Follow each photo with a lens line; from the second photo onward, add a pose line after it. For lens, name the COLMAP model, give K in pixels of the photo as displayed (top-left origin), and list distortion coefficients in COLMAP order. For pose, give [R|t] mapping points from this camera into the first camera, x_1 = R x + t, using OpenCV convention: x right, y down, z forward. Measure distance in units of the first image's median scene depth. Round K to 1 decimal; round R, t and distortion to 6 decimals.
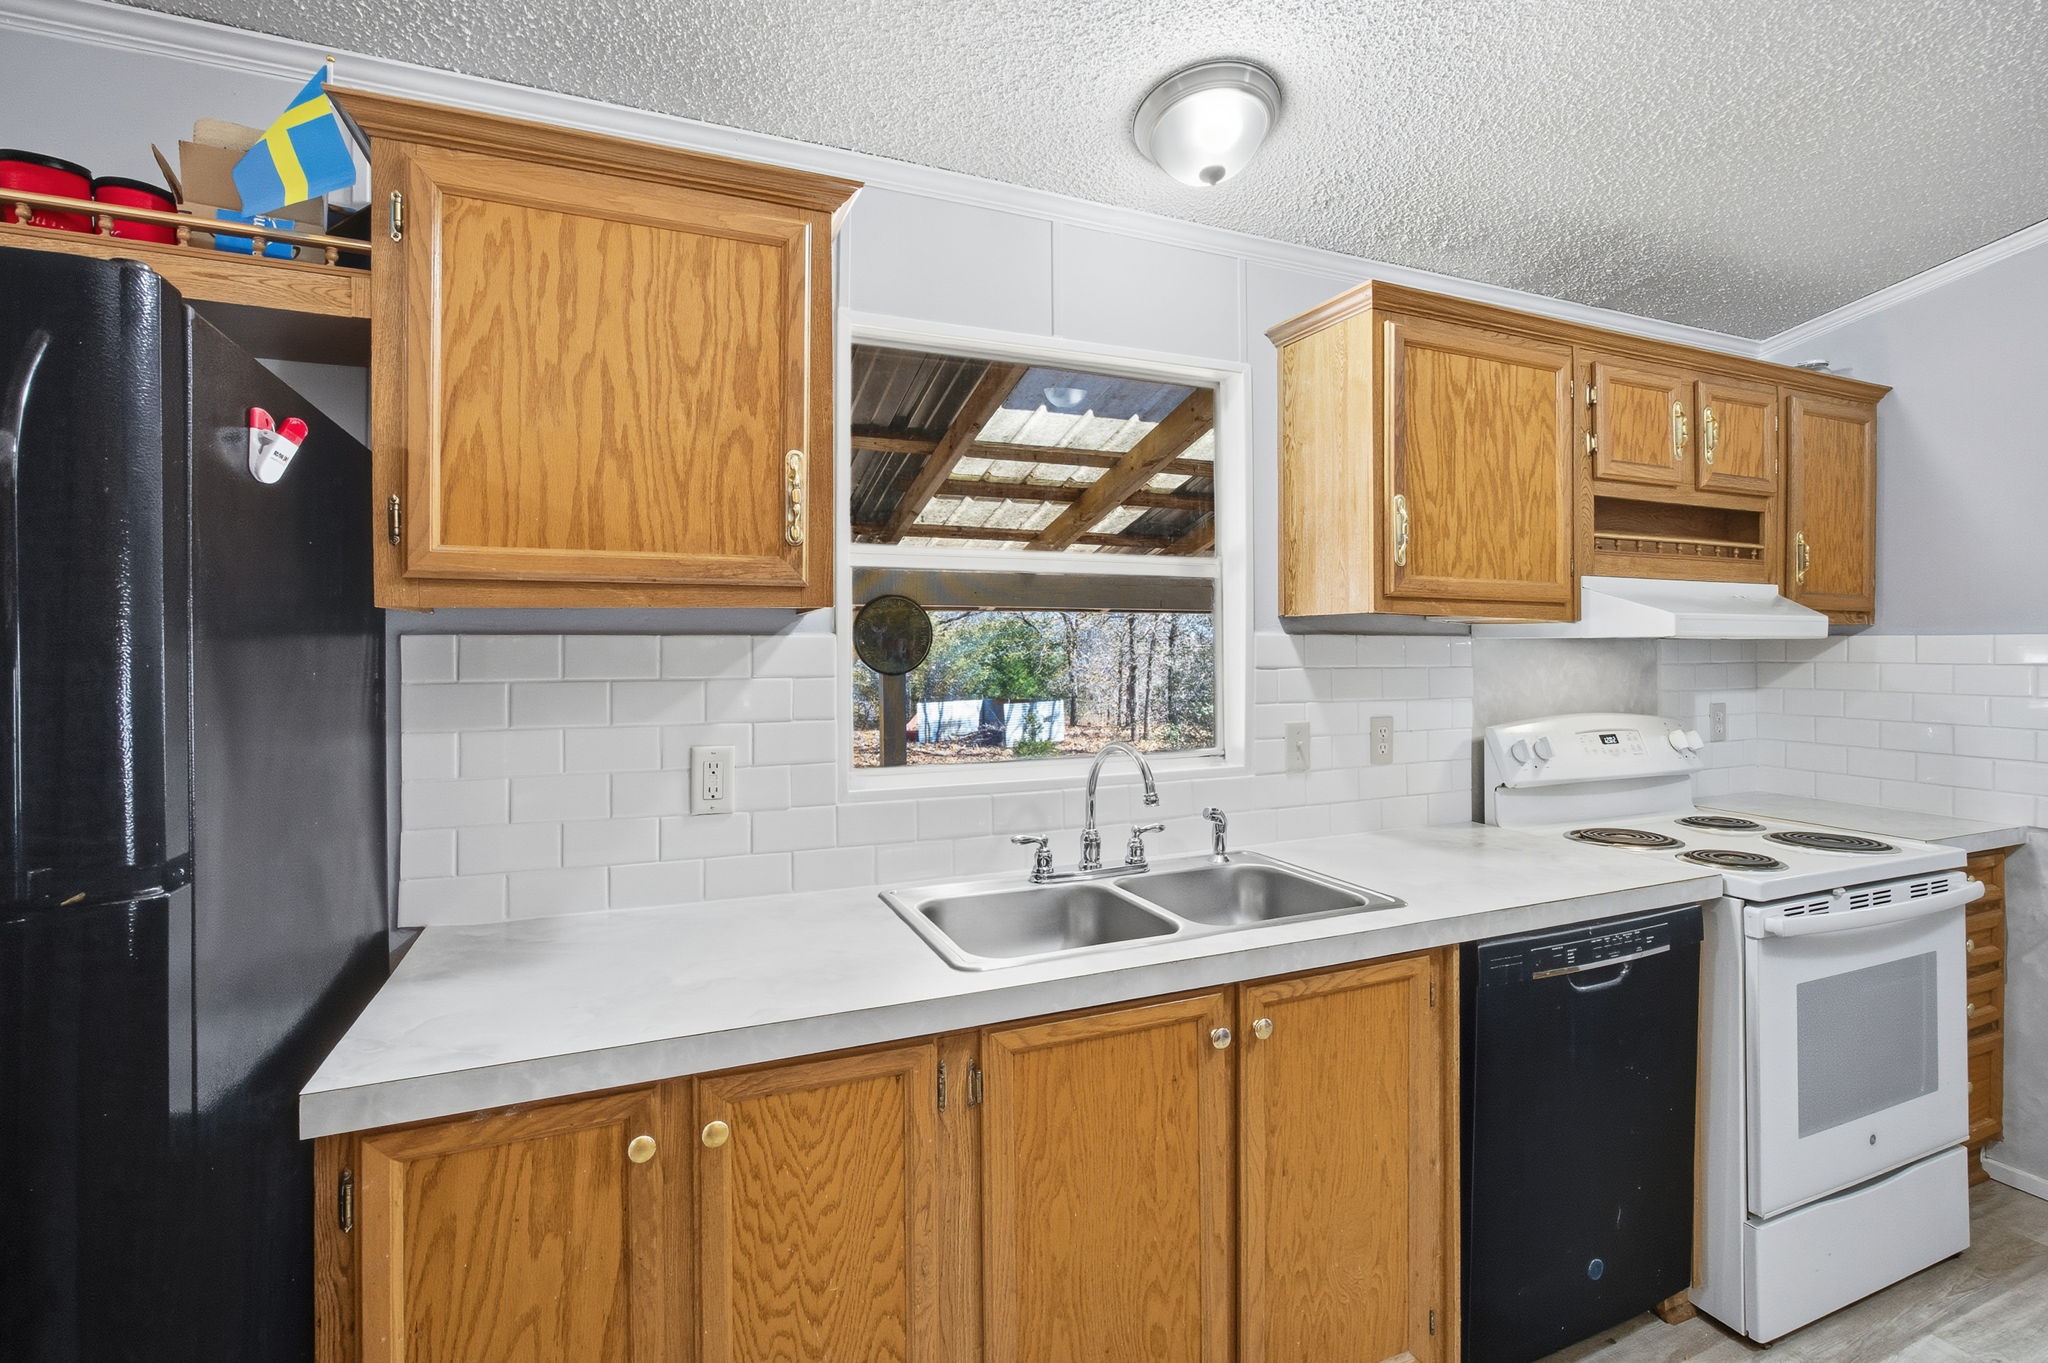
lens RADIAL K [[938.9, 0, 1033.2], [0, 938.9, 631.9], [0, 0, 1]] dist [-0.005025, -0.000265]
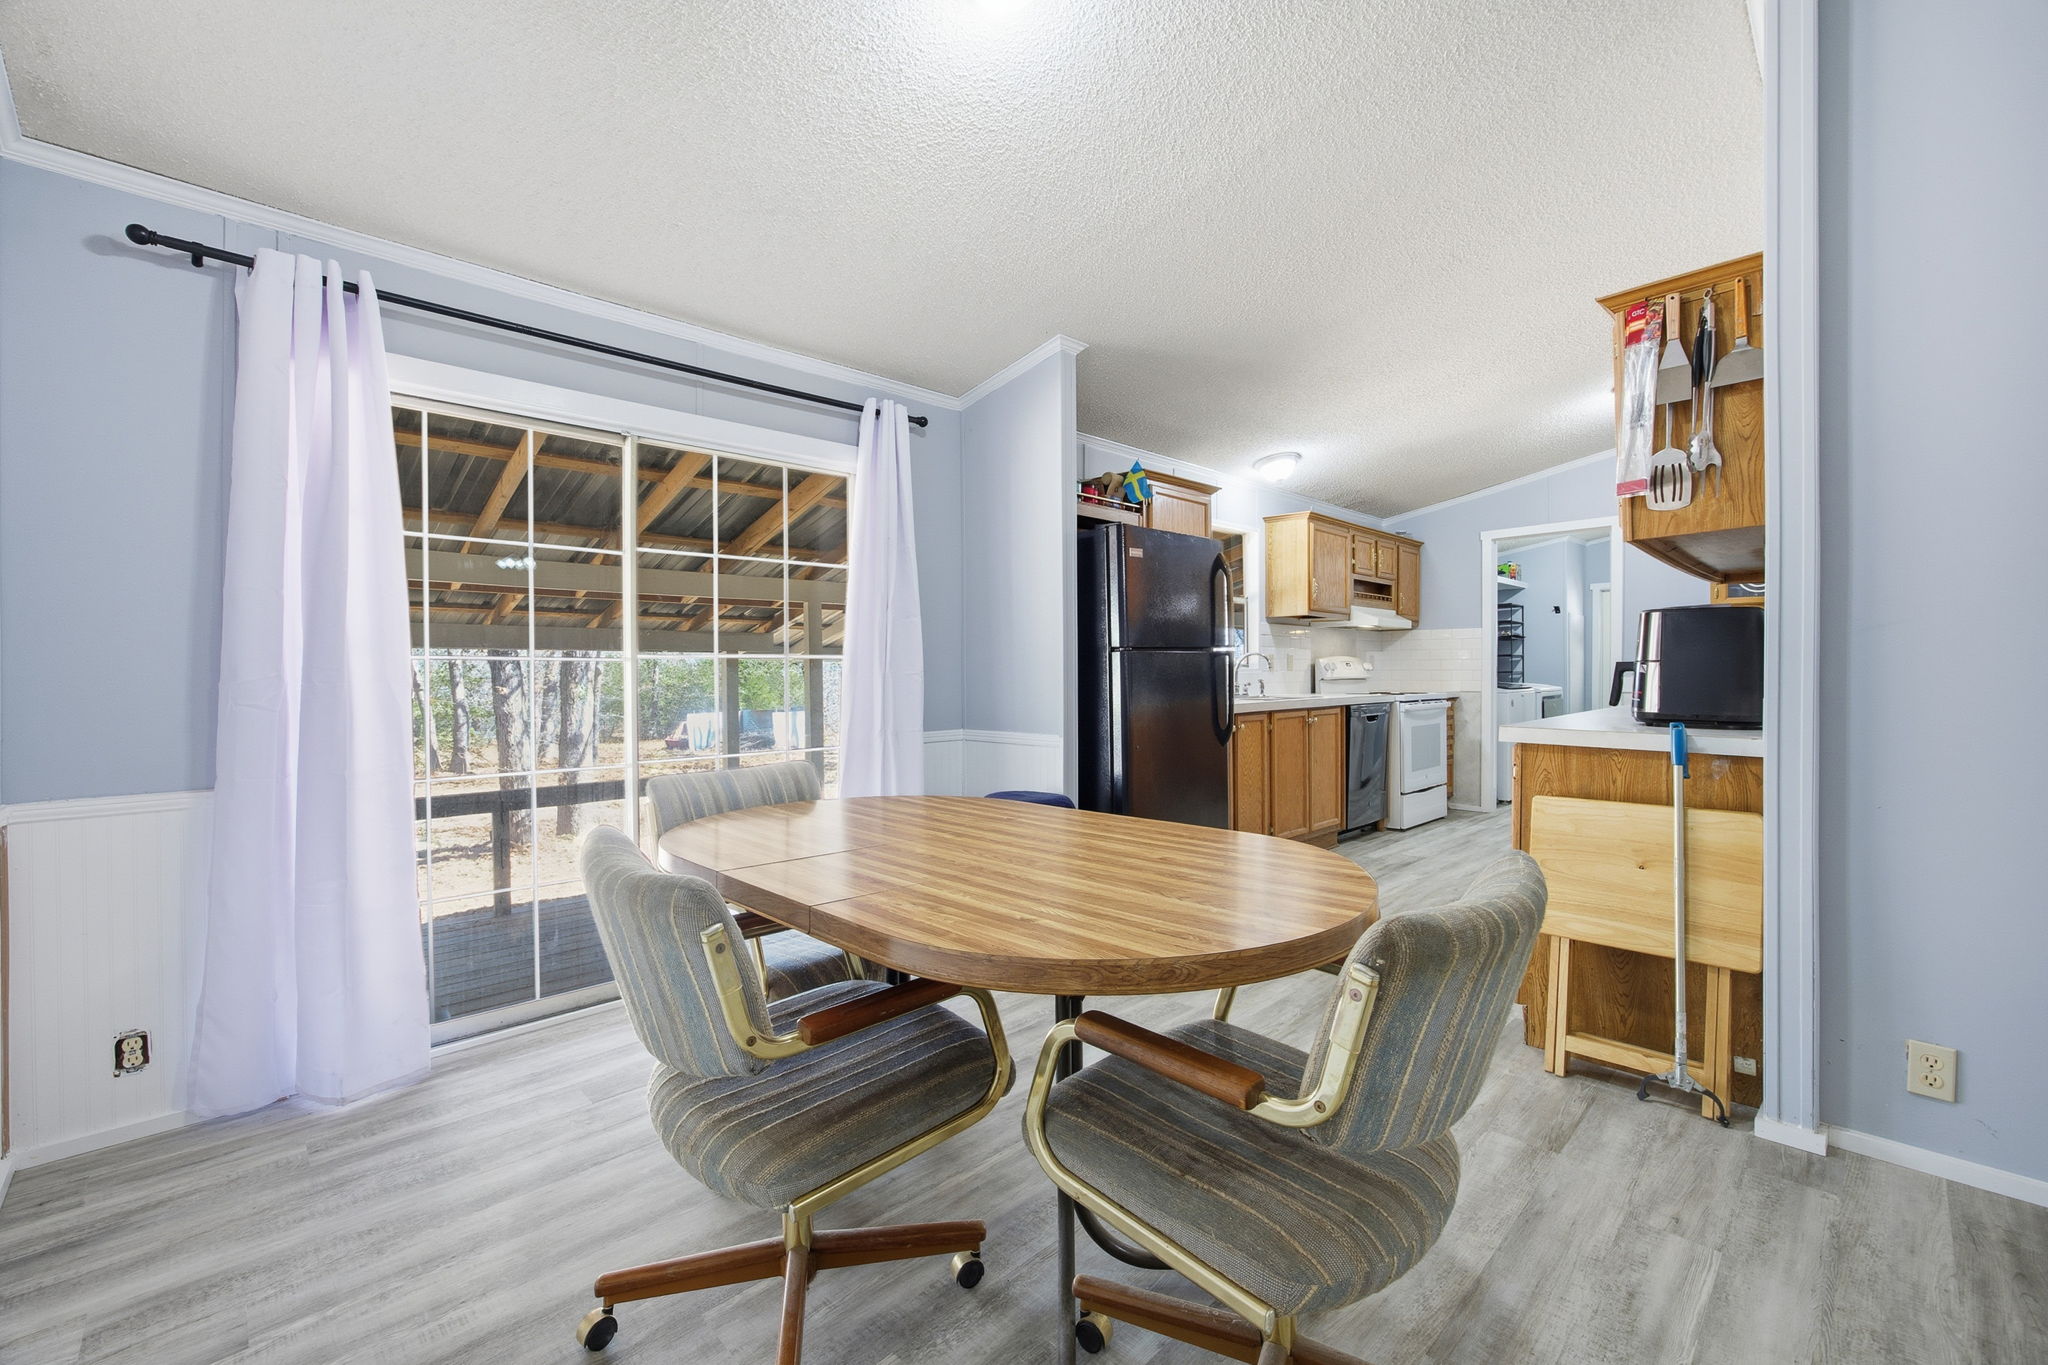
lens RADIAL K [[831.1, 0, 1024.0], [0, 831.1, 682.5], [0, 0, 1]] dist [-0.028941, 0.000109]
pose [[0.938397, -0.010132, 0.345411, -1.410475], [0.000903, 0.999639, 0.026869, 0.122726], [-0.345559, -0.024901, 0.938067, -1.215326]]
